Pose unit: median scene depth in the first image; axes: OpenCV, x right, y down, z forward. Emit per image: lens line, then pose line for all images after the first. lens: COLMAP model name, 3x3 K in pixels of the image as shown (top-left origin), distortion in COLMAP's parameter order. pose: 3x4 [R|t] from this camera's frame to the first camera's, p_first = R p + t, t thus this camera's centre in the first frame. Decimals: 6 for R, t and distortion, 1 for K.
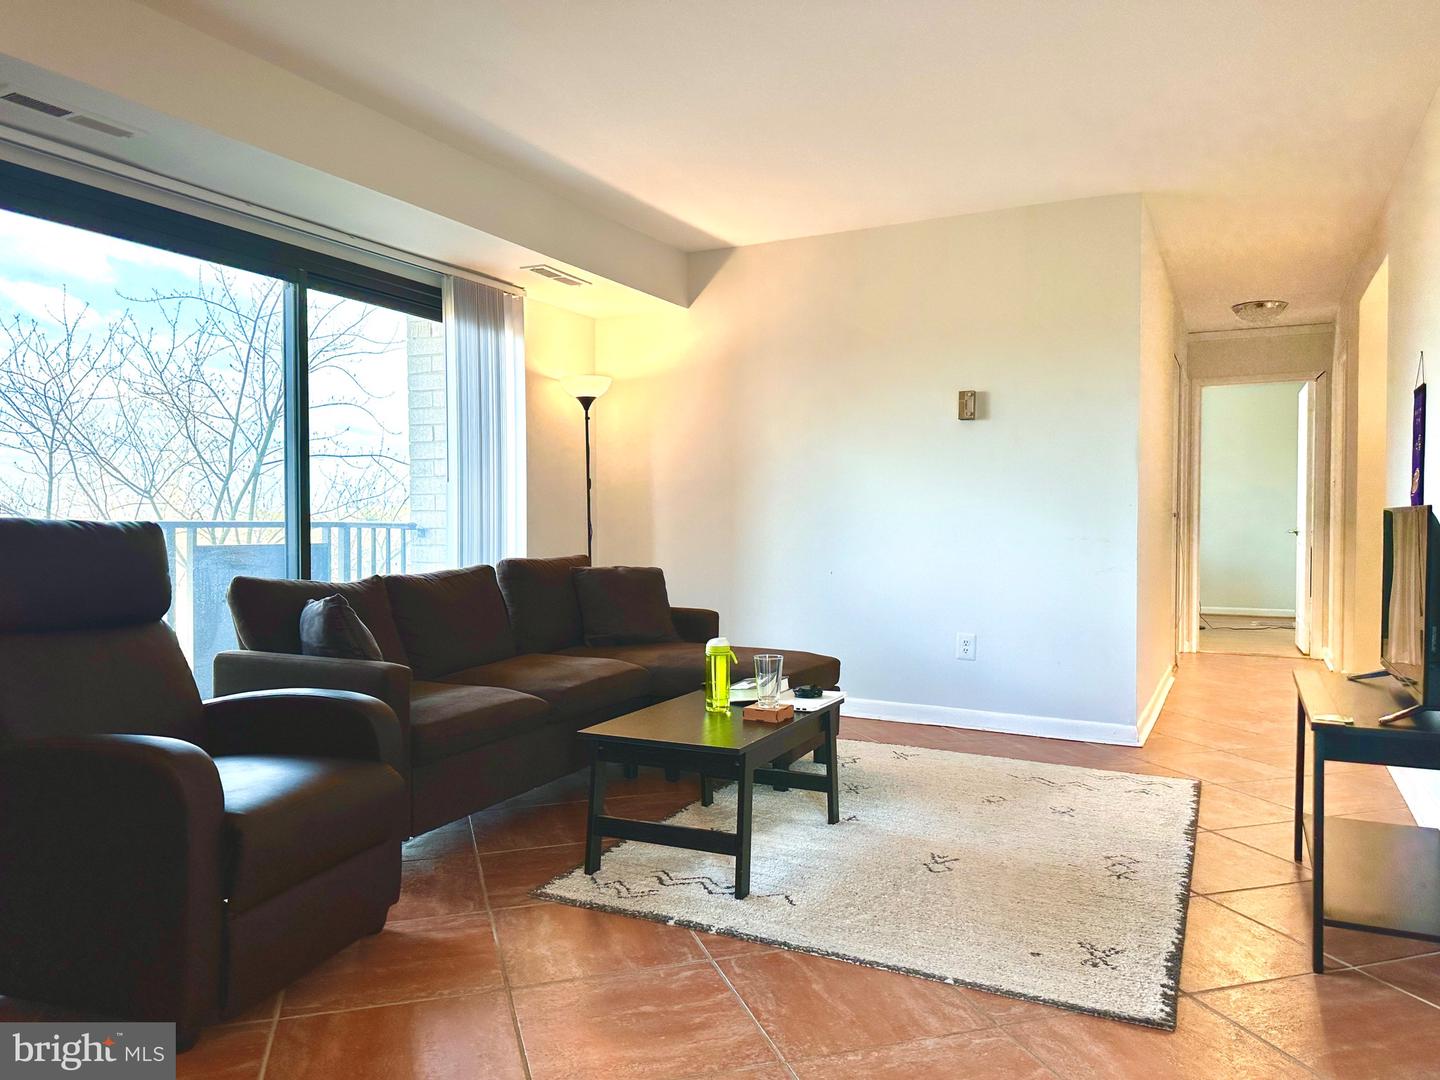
lens RADIAL K [[1008.0, 0, 723.1], [0, 1008.0, 545.6], [0, 0, 1]] dist [0.103314, -0.142837]
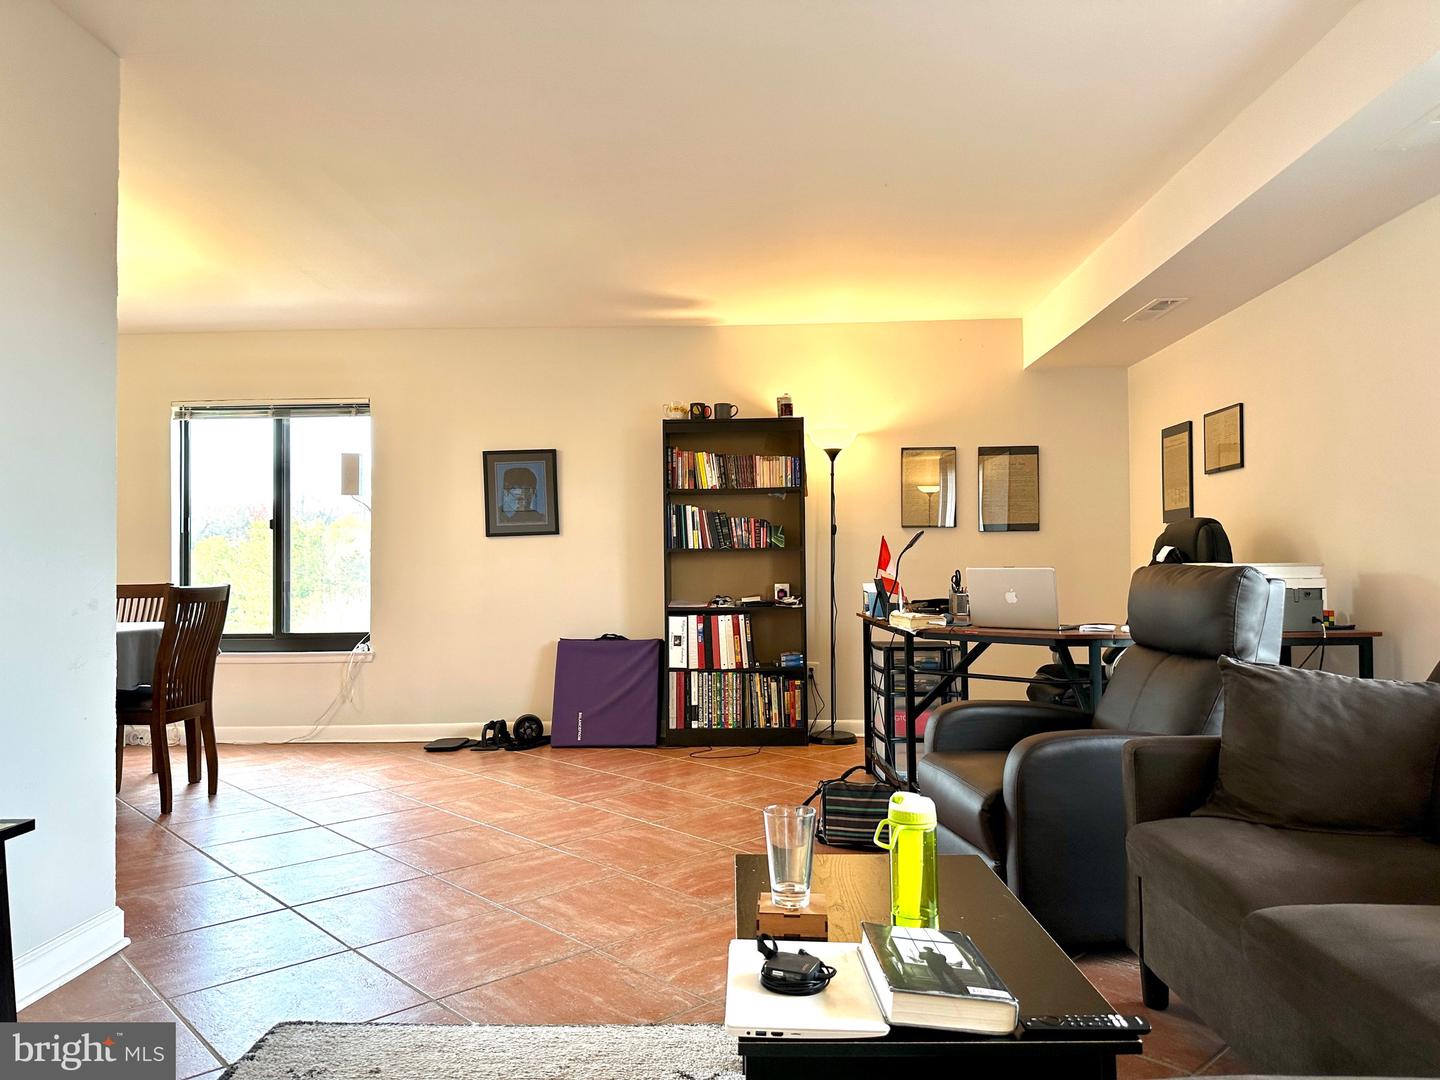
lens RADIAL K [[1004.3, 0, 724.1], [0, 1004.3, 538.2], [0, 0, 1]] dist [0.158917, -0.275819]
pose [[-0.902988, -0.008000, -0.429591, 0.255967], [-0.004268, 0.999944, -0.009650, -0.028649], [0.429645, -0.006880, -0.902972, 1.181823]]
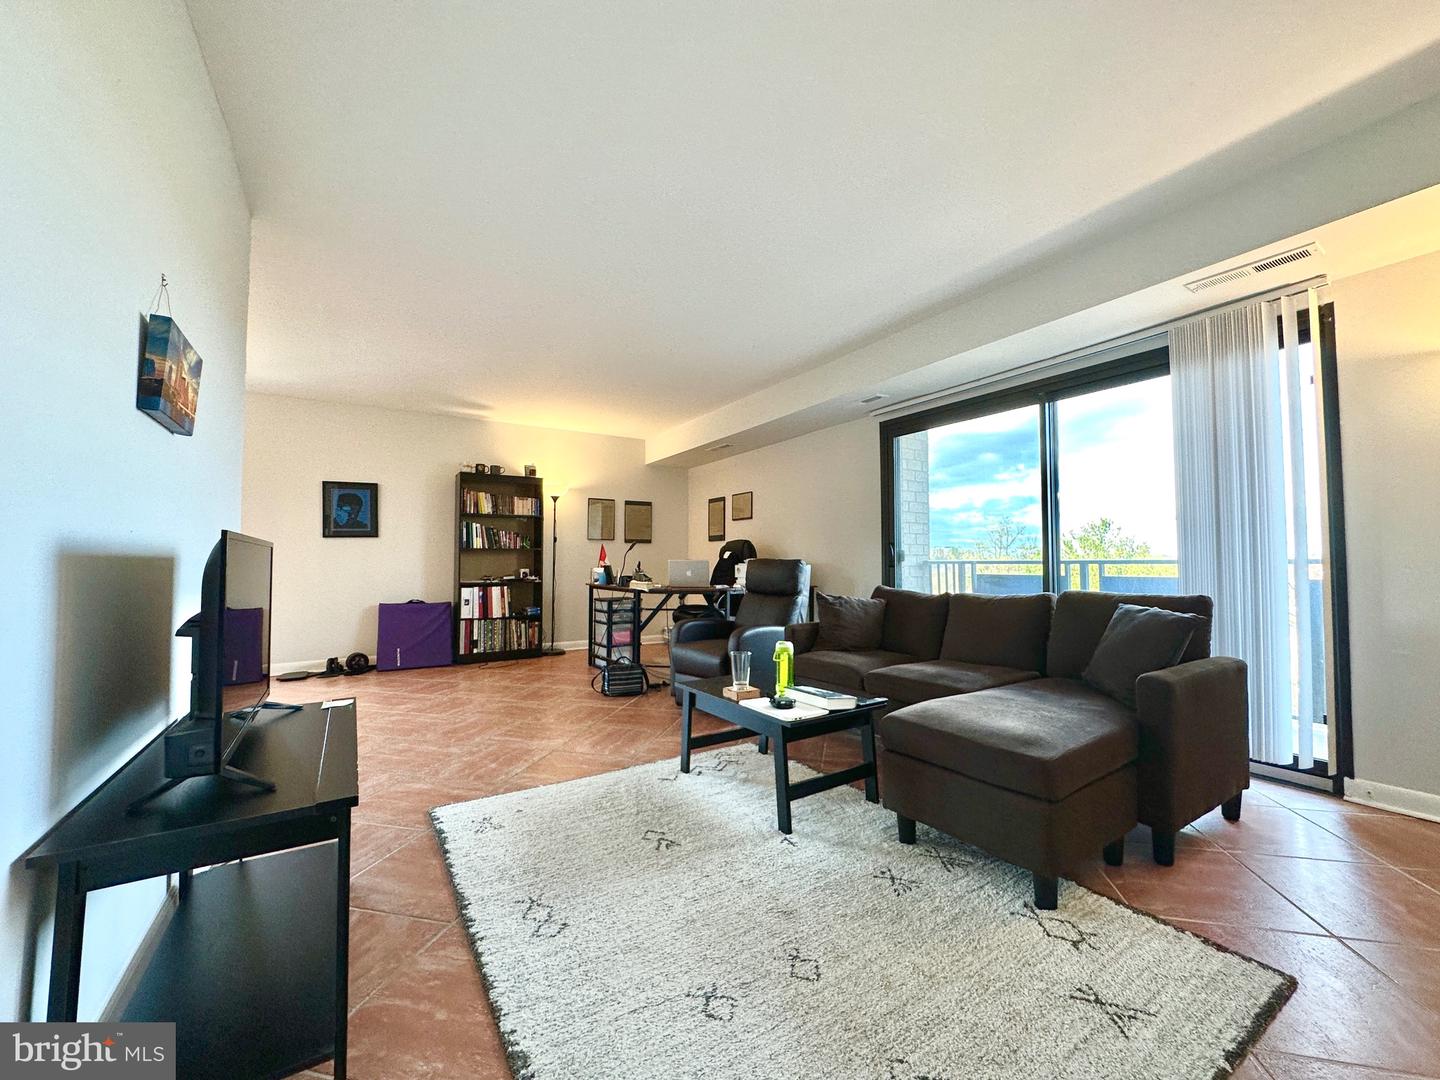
lens RADIAL K [[575.3, 0, 719.7], [0, 575.3, 537.8], [0, 0, 1]] dist [-0.001431, -0.000053]
pose [[-0.509806, -0.039065, -0.859402, 0.599969], [-0.020210, 0.999237, -0.033432, -0.017708], [0.860052, 0.000324, -0.510206, 1.093513]]
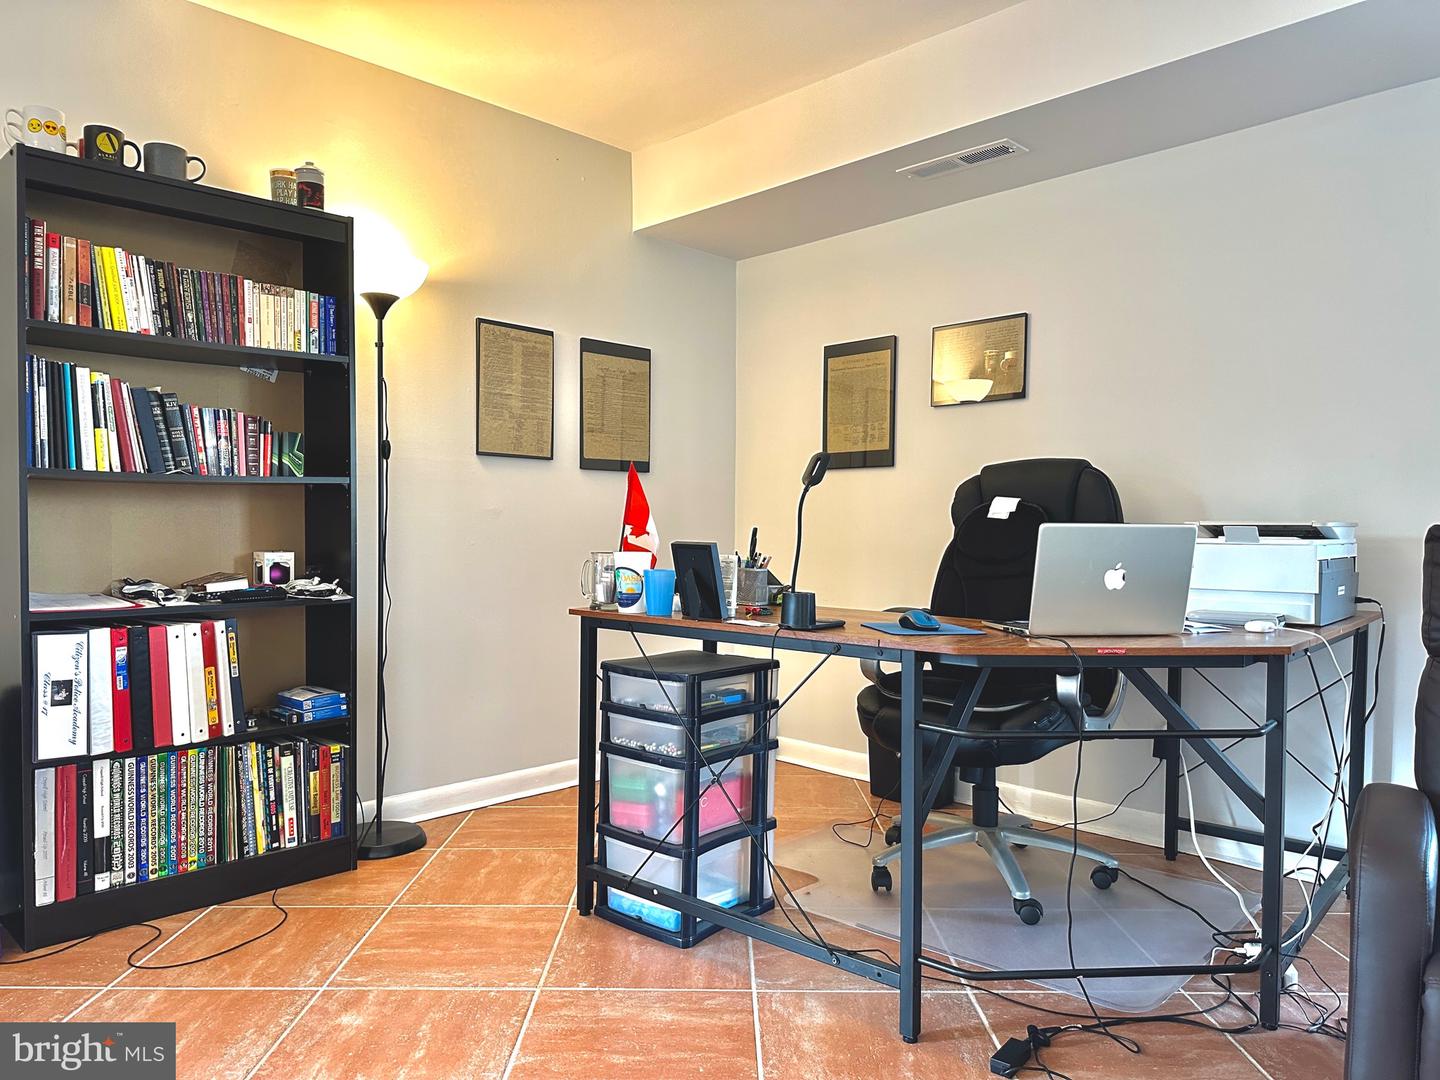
lens RADIAL K [[1008.0, 0, 723.1], [0, 1008.0, 545.6], [0, 0, 1]] dist [0.103314, -0.142837]
pose [[-0.299627, 0.014177, -0.953951, 0.152939], [-0.027123, 0.999359, 0.023371, -0.006647], [0.953671, 0.032876, -0.299050, 0.382540]]
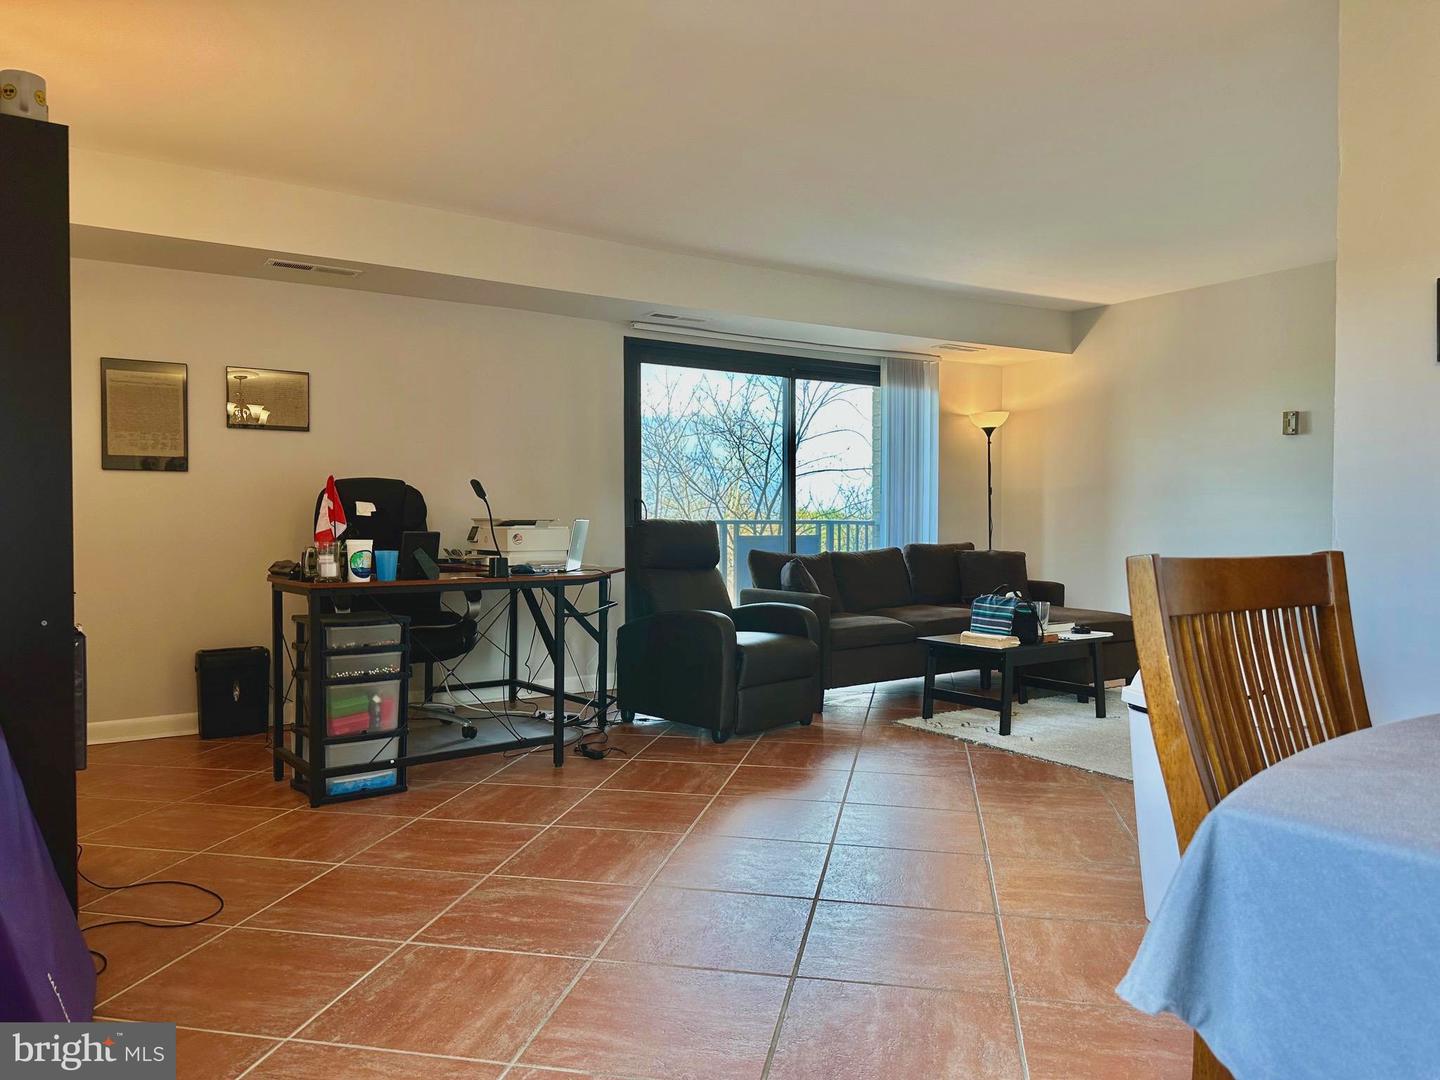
lens RADIAL K [[1004.3, 0, 724.1], [0, 1004.3, 538.2], [0, 0, 1]] dist [0.158917, -0.275819]
pose [[0.876190, 0.006084, -0.481928, 0.305145], [-0.008160, 0.999964, -0.002212, 0.011674], [0.481897, 0.005871, 0.876208, -0.530524]]
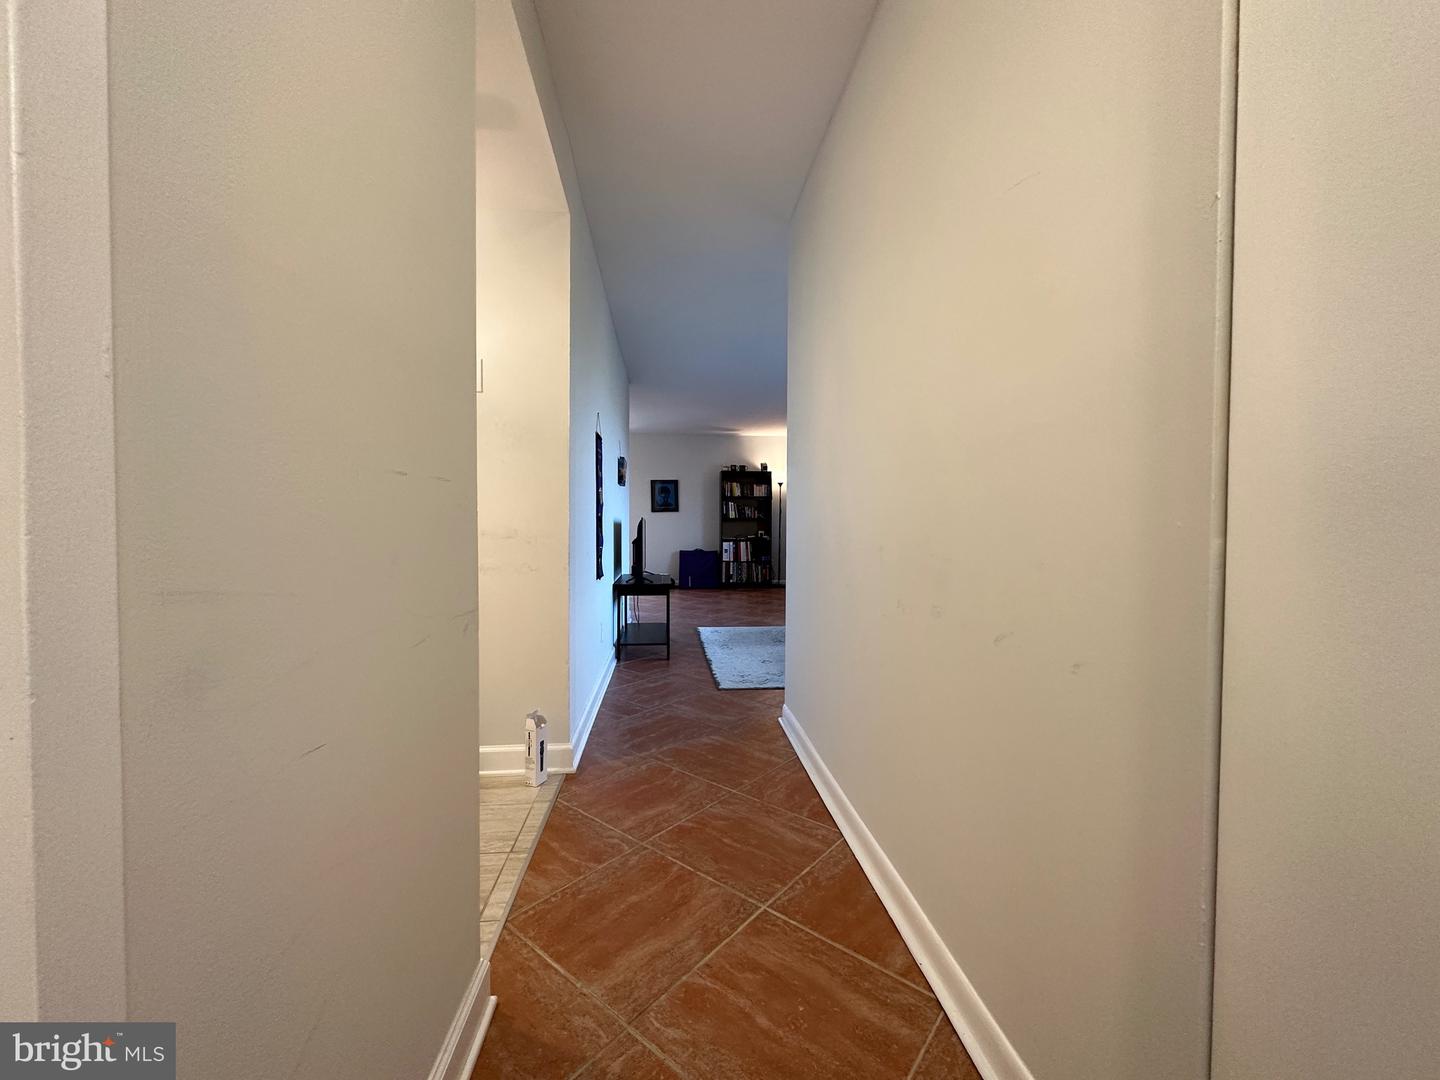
lens RADIAL K [[575.3, 0, 719.7], [0, 575.3, 537.8], [0, 0, 1]] dist [-0.001431, -0.000053]
pose [[-0.844638, 0.002054, -0.535335, 0.959405], [-0.020885, 0.999105, 0.036786, -0.031708], [0.534931, 0.042251, -0.843839, 1.781695]]
